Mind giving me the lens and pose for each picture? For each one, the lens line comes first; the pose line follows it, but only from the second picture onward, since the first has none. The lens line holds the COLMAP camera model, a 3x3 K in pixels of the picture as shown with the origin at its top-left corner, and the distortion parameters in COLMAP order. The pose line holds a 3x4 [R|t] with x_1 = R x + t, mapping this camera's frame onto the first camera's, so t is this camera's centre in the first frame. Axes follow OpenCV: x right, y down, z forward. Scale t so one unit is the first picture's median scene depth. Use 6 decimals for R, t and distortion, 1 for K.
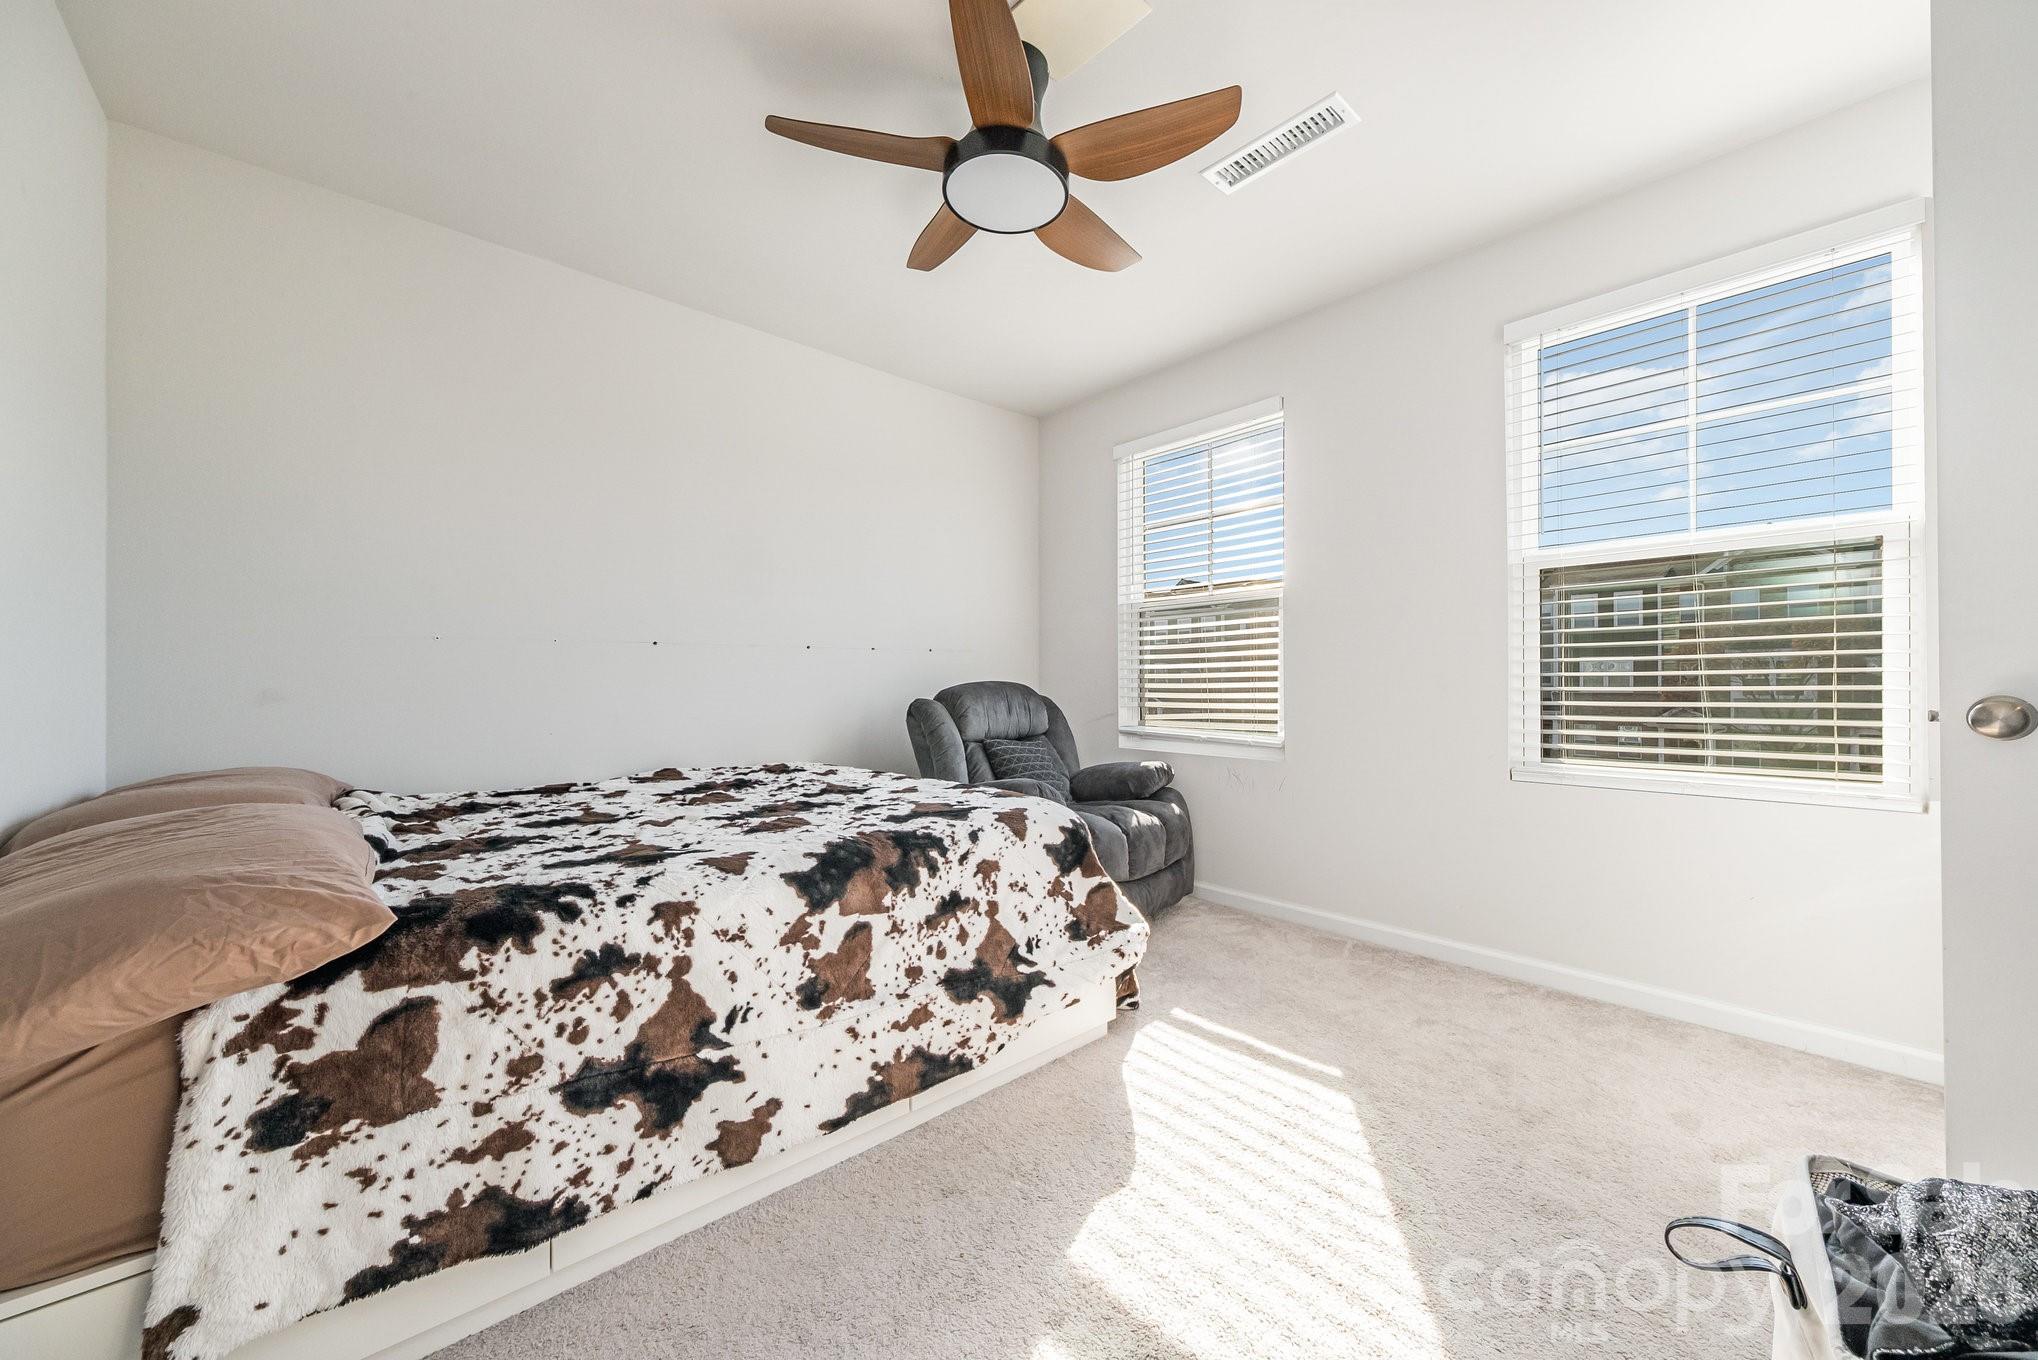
lens RADIAL K [[756.9, 0, 1025.9], [0, 756.9, 681.9], [0, 0, 1]] dist [0.001685, -0.000660]
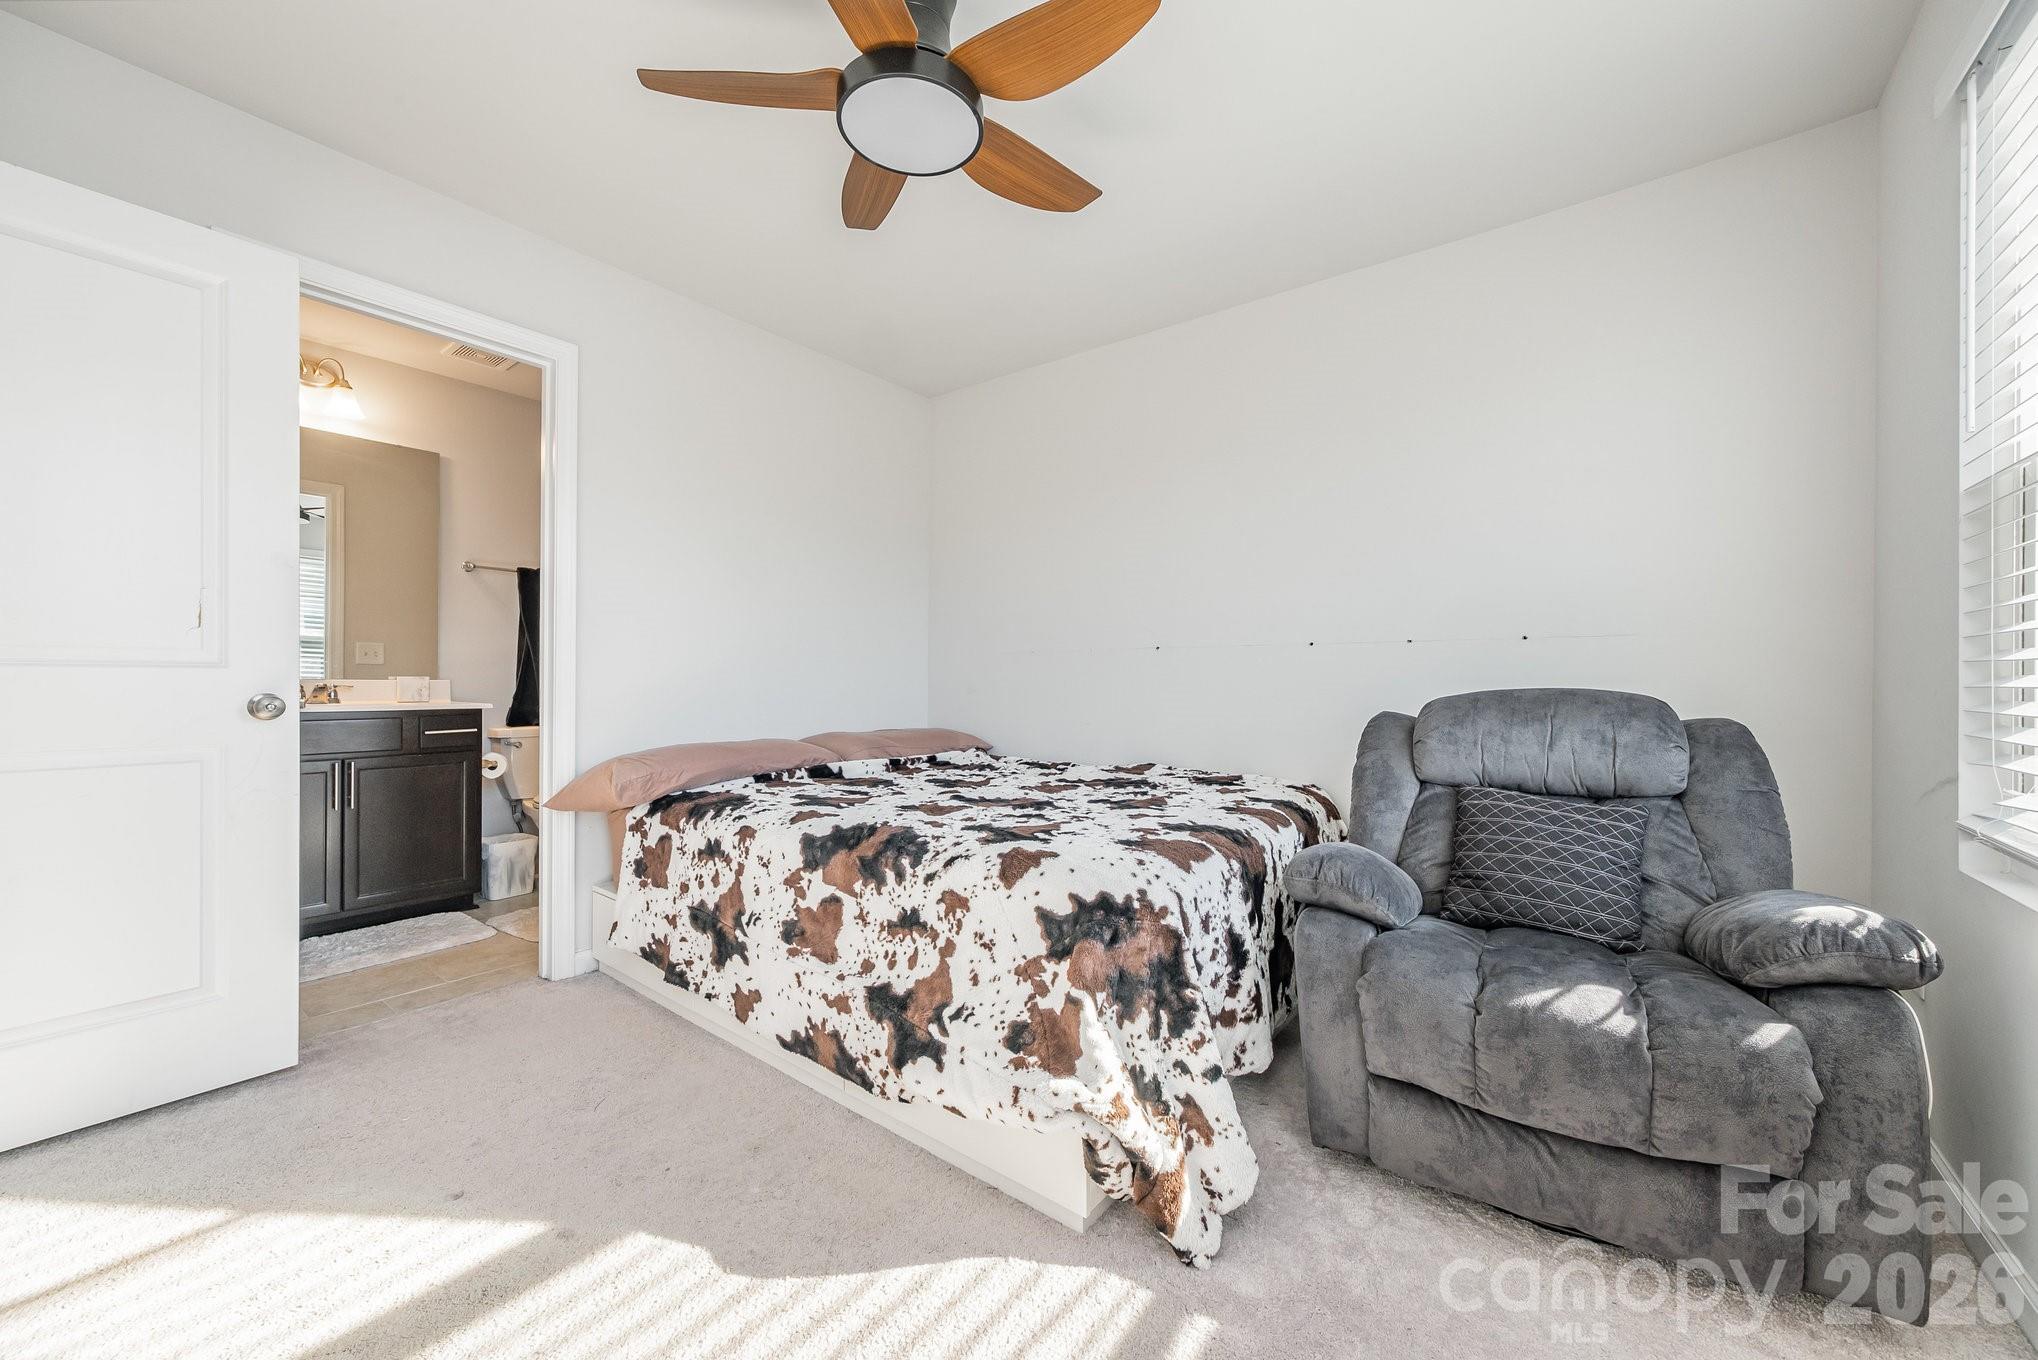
lens RADIAL K [[756.9, 0, 1025.9], [0, 756.9, 681.9], [0, 0, 1]] dist [0.001685, -0.000660]
pose [[0.178369, 0.006838, -0.983940, 0.986652], [-0.011138, 0.999926, 0.004930, -0.011077], [0.983901, 0.010080, 0.178432, 1.123683]]
